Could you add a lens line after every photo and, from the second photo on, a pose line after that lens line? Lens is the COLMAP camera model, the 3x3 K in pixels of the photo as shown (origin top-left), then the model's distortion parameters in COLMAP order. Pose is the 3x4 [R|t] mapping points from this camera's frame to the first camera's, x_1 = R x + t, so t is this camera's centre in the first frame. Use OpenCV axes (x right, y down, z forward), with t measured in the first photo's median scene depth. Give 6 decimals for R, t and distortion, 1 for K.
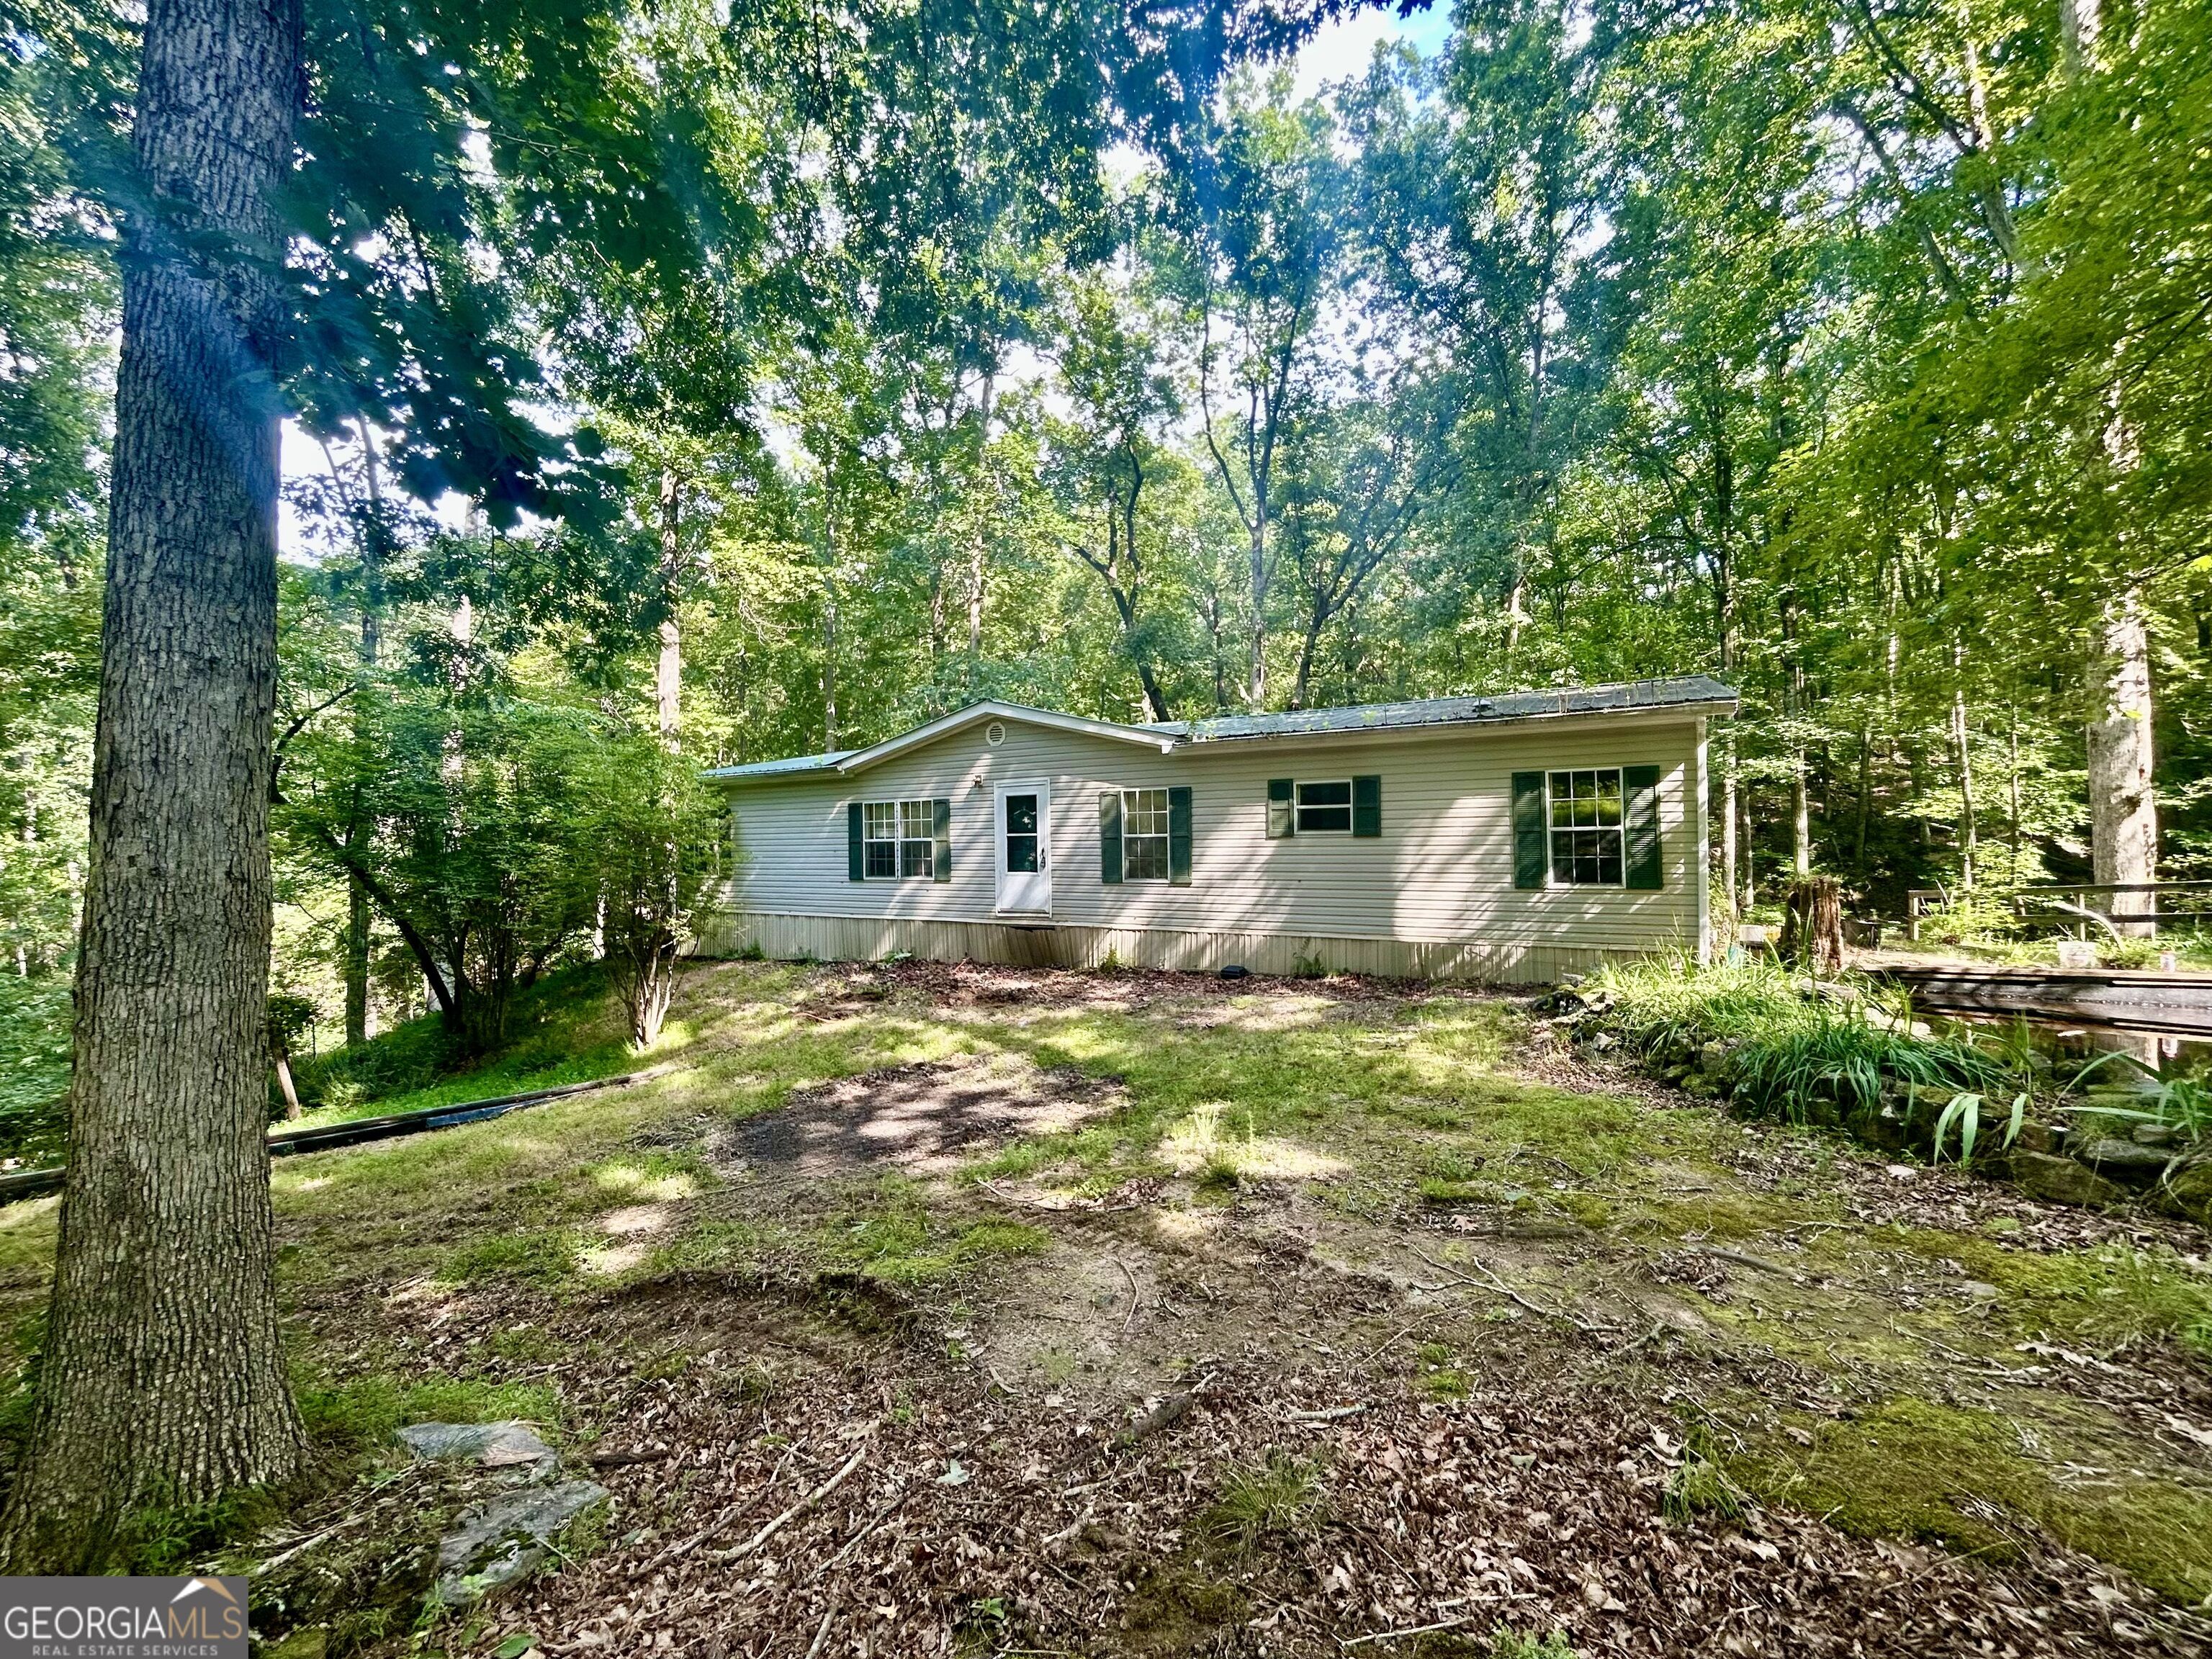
lens RADIAL K [[892.1, 0, 1104.3], [0, 892.1, 825.0], [0, 0, 1]] dist [-0.000518, -0.000114]
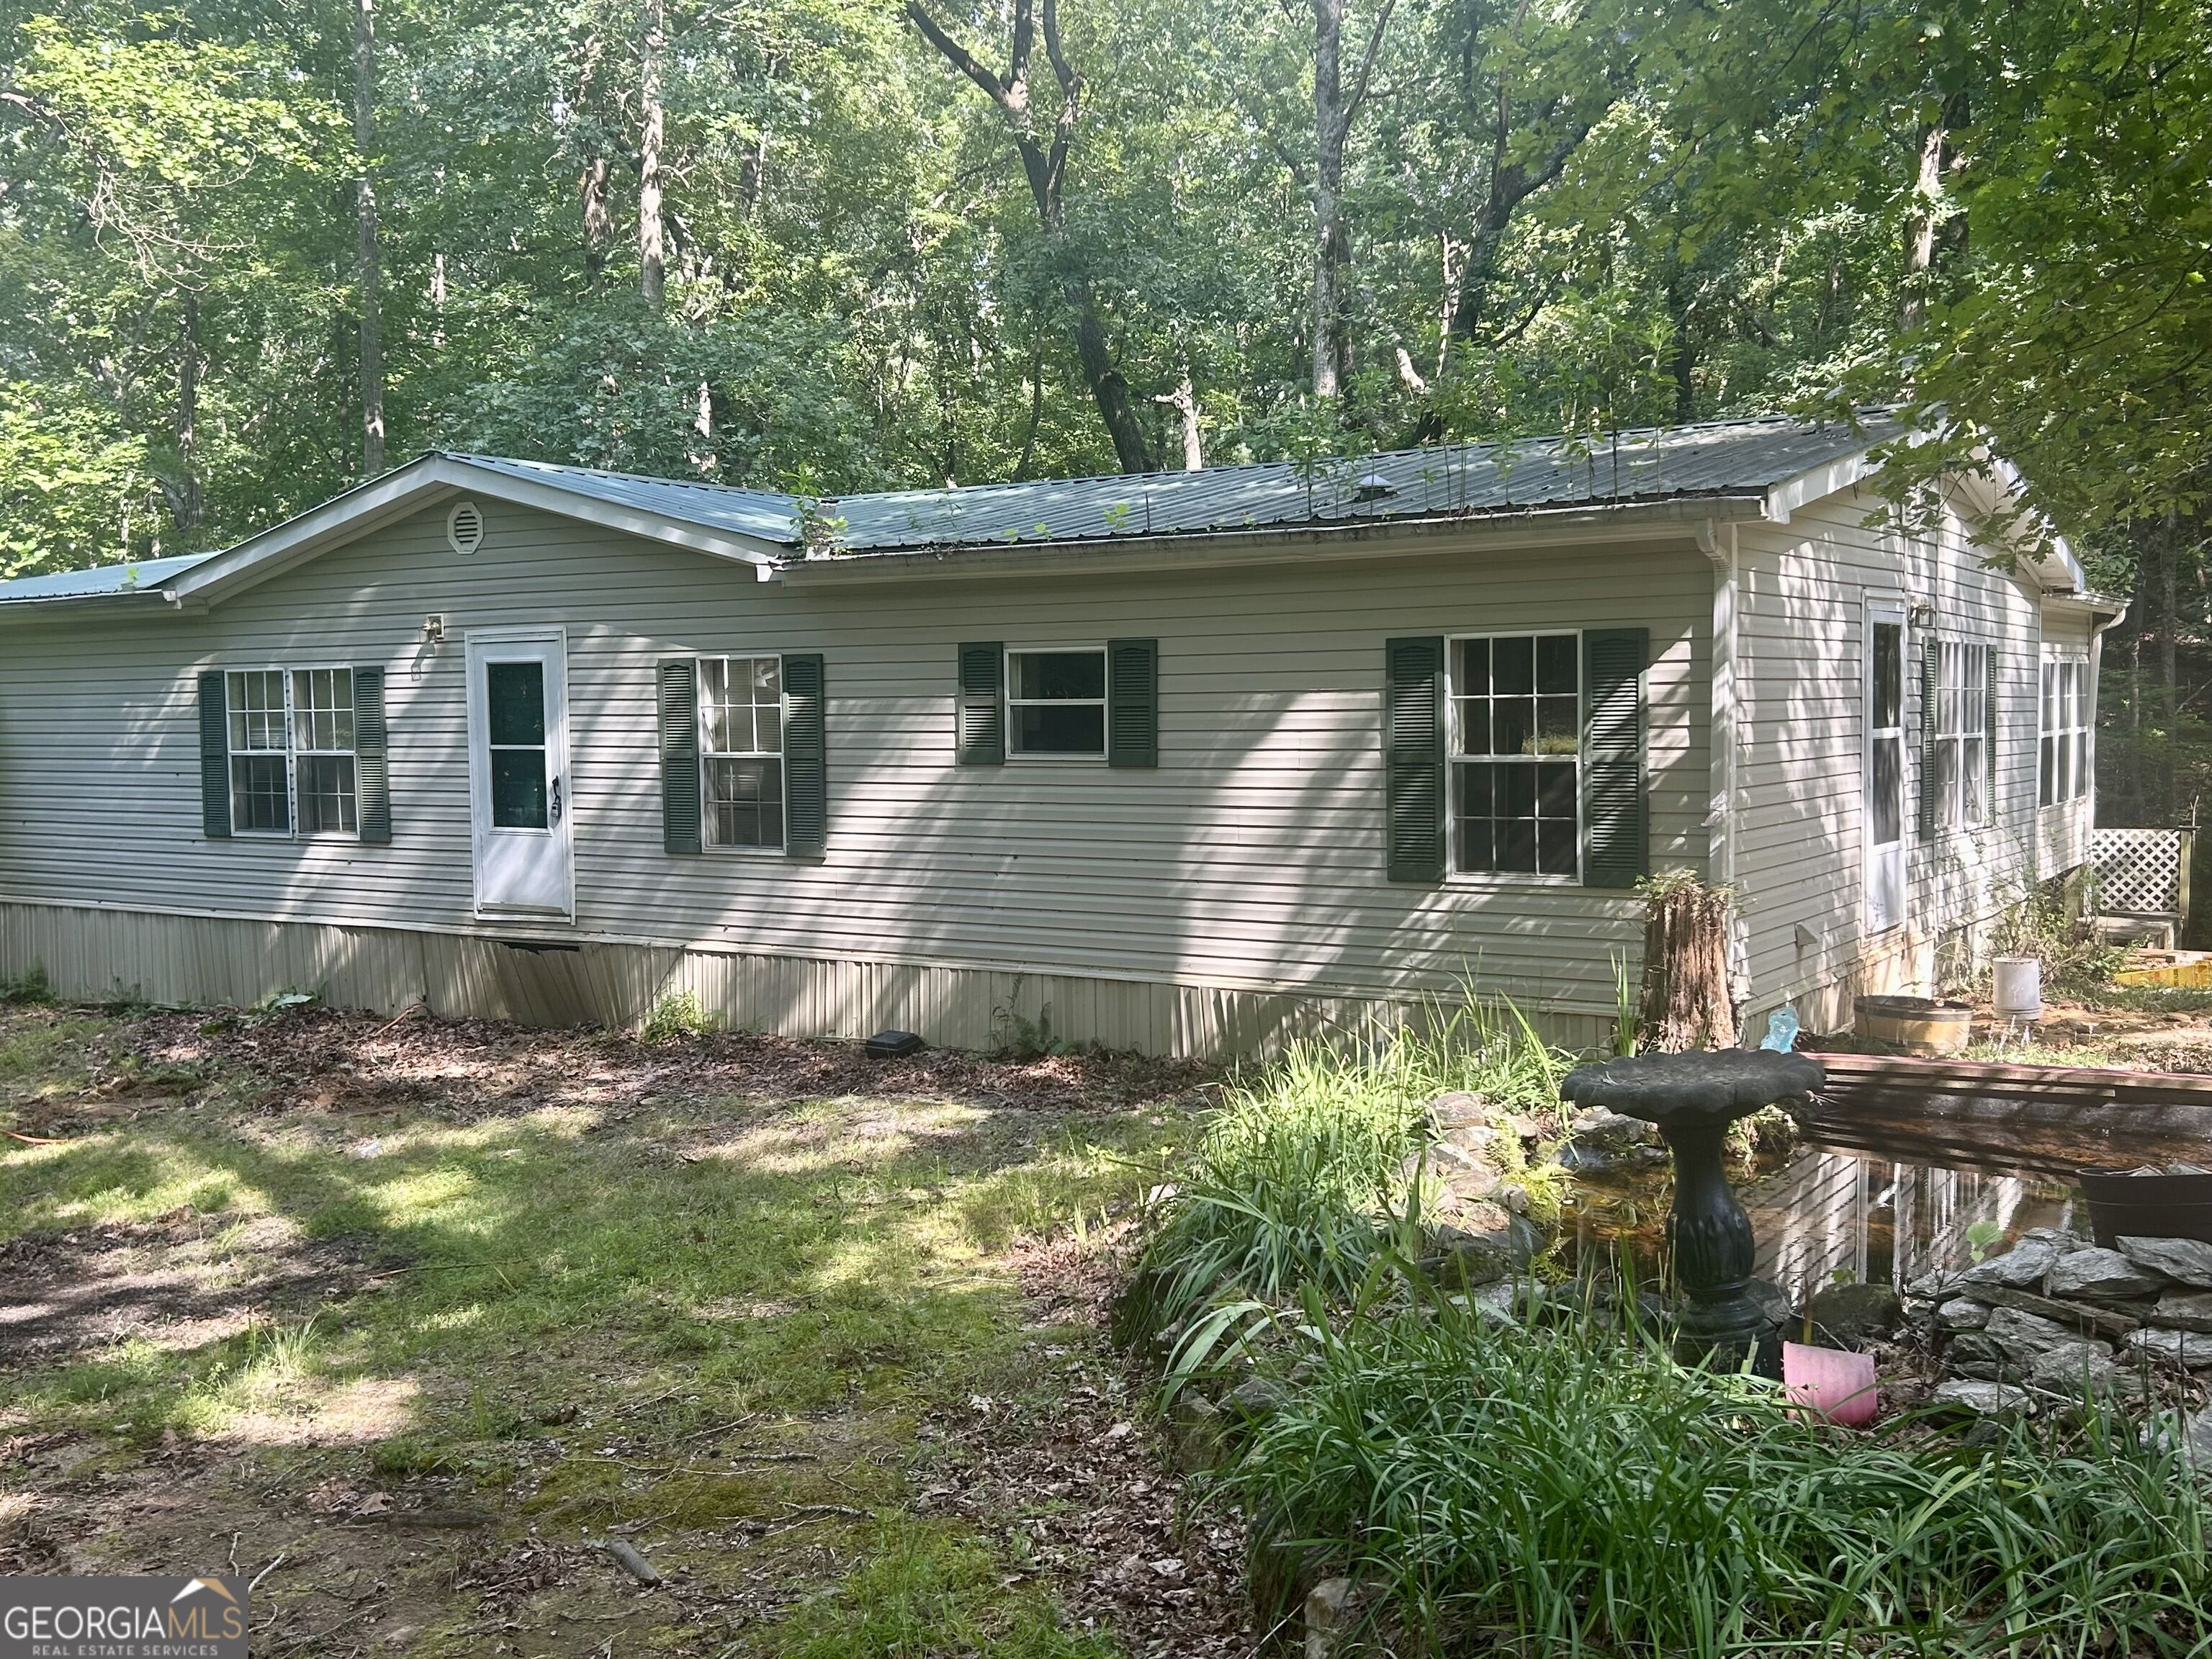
lens RADIAL K [[2124.0, 0, 1107.8], [0, 2124.0, 834.1], [0, 0, 1]] dist [-0.004107, 0.000000]
pose [[0.999543, 0.005596, -0.029707, 0.257827], [-0.003288, 0.997010, 0.077203, -0.031809], [0.030050, -0.077070, 0.996573, -0.102670]]
